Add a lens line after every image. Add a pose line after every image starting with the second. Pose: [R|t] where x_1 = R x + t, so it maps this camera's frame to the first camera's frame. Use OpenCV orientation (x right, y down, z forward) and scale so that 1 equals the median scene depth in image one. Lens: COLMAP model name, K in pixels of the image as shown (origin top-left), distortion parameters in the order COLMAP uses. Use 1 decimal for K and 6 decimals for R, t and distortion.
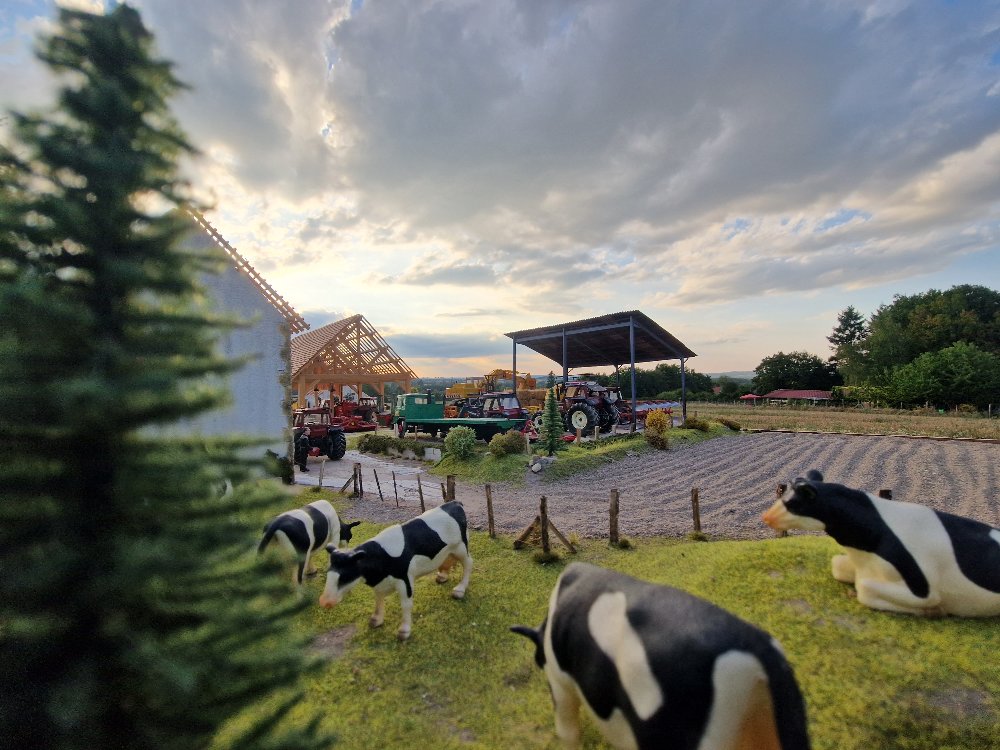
lens RADIAL K [[409.7, 0, 500.0], [0, 409.7, 375.0], [0, 0, 1]] dist [0.000590, -0.000257]
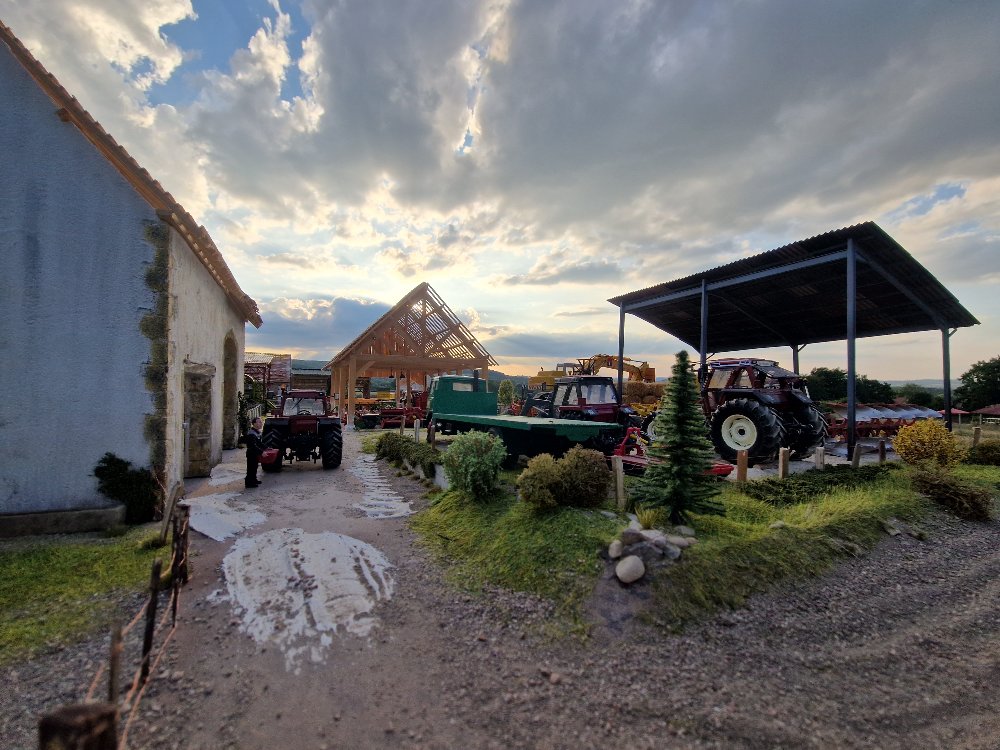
lens RADIAL K [[409.7, 0, 500.0], [0, 409.7, 375.0], [0, 0, 1]] dist [0.000590, -0.000257]
pose [[0.957809, 0.025493, -0.286272, 0.053901], [-0.024943, 0.999673, 0.005568, 0.043848], [0.286320, 0.001807, 0.958132, 0.433950]]
